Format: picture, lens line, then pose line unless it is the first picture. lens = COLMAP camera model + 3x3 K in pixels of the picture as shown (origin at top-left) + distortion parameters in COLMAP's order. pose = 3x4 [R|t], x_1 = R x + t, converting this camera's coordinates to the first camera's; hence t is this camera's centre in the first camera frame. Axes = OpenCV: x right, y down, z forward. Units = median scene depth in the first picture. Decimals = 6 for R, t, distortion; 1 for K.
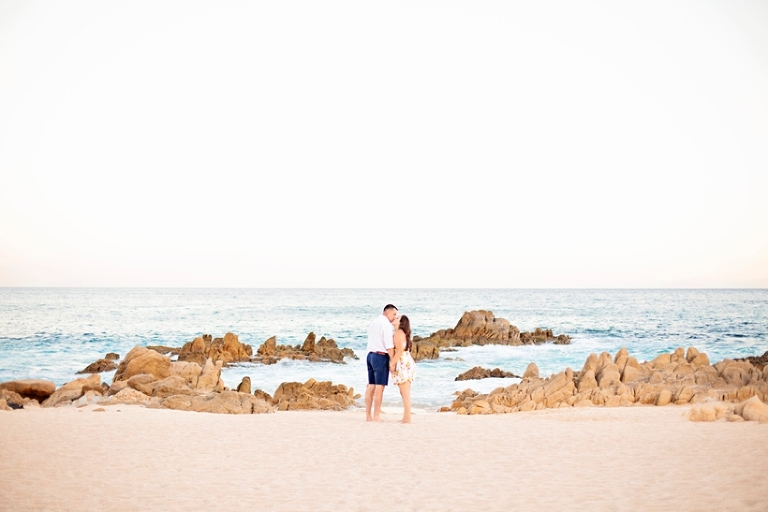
lens RADIAL K [[1148.4, 0, 384.0], [0, 1148.4, 256.0], [0, 0, 1]] dist [-0.127034, 0.029912]
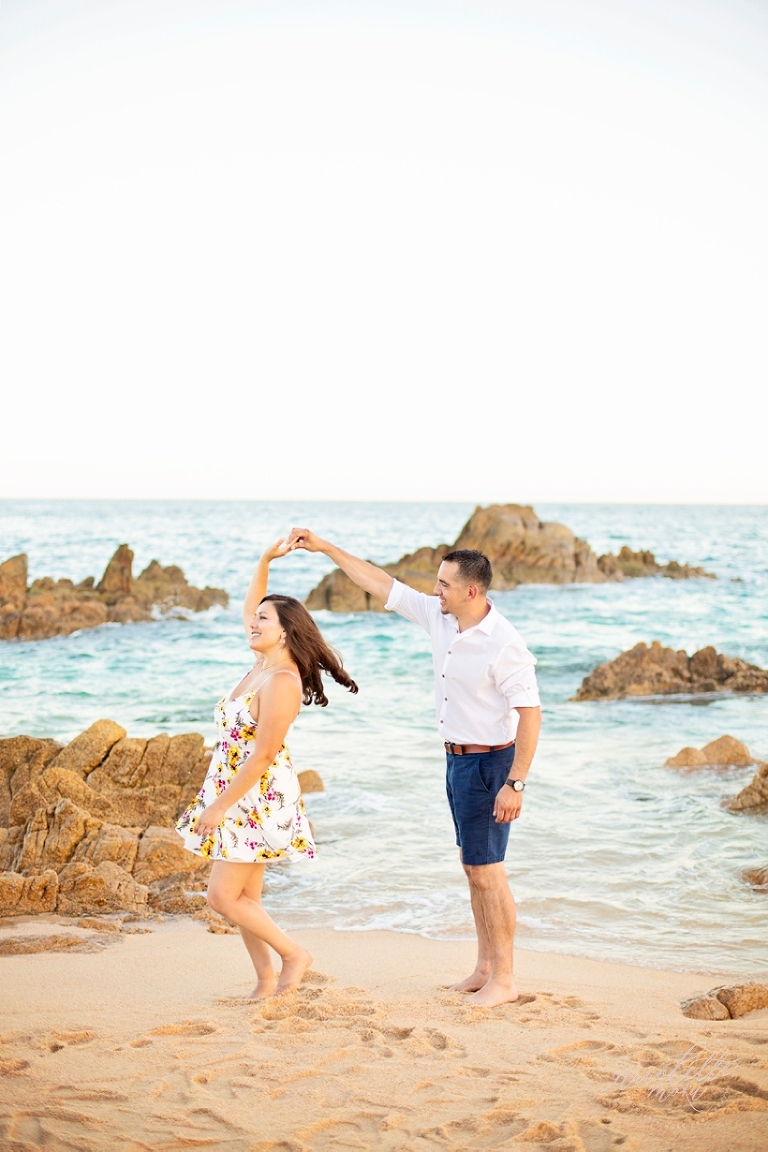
lens RADIAL K [[1722.6, 0, 384.0], [0, 1722.6, 576.0], [0, 0, 1]] dist [-0.127034, 0.029912]
pose [[0.996696, 0.002665, 0.081176, -0.024111], [-0.008384, 0.997499, 0.070186, 0.037484], [-0.080786, -0.070634, 0.994226, 0.439105]]
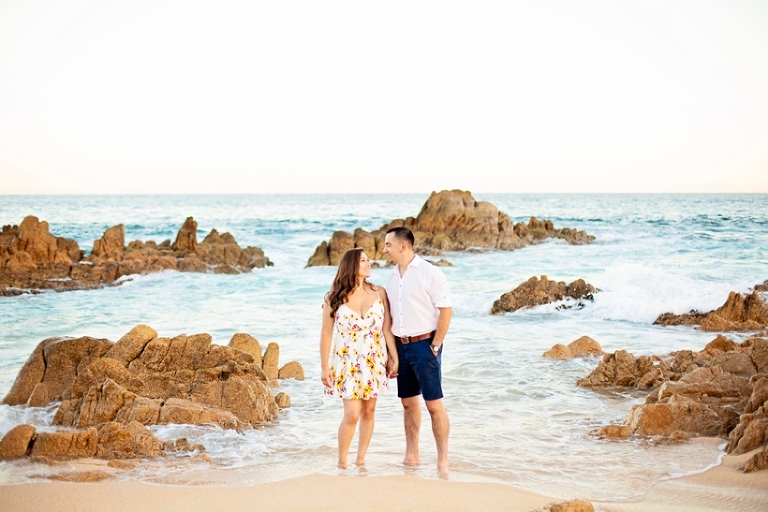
lens RADIAL K [[1148.4, 0, 384.0], [0, 1148.4, 256.0], [0, 0, 1]] dist [-0.127034, 0.029912]
pose [[0.996412, -0.008439, 0.084216, -0.016127], [0.001602, 0.996719, 0.080928, 0.041457], [-0.084623, -0.080503, 0.993156, 0.446815]]
